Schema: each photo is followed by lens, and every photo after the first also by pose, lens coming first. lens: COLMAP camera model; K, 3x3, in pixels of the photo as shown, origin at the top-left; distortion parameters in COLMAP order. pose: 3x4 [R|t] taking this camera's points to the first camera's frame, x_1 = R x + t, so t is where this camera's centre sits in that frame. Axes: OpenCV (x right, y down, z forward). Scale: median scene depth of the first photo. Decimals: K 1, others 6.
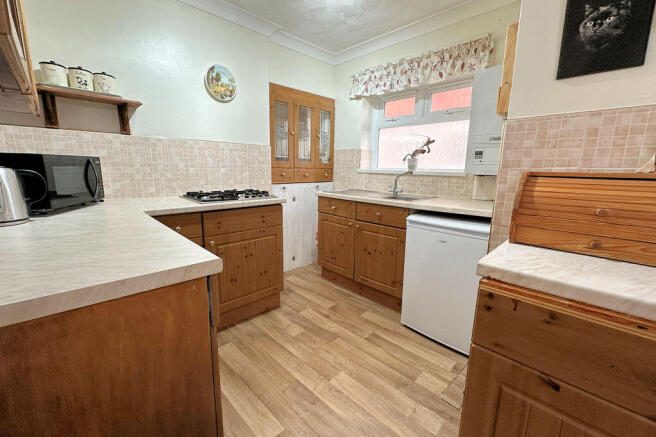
lens RADIAL K [[268.7, 0, 327.8], [0, 268.7, 219.7], [0, 0, 1]] dist [-0.013978, 0.000422]
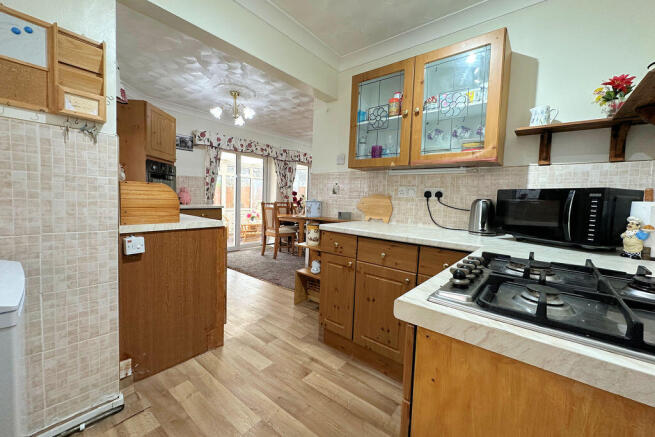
lens RADIAL K [[268.3, 0, 330.0], [0, 268.3, 216.3], [0, 0, 1]] dist [-0.013978, 0.000422]
pose [[-0.992844, -0.045712, -0.110323, -0.104379], [-0.072359, 0.965213, 0.251252, -0.334484], [0.095000, 0.257437, -0.961614, 1.891544]]
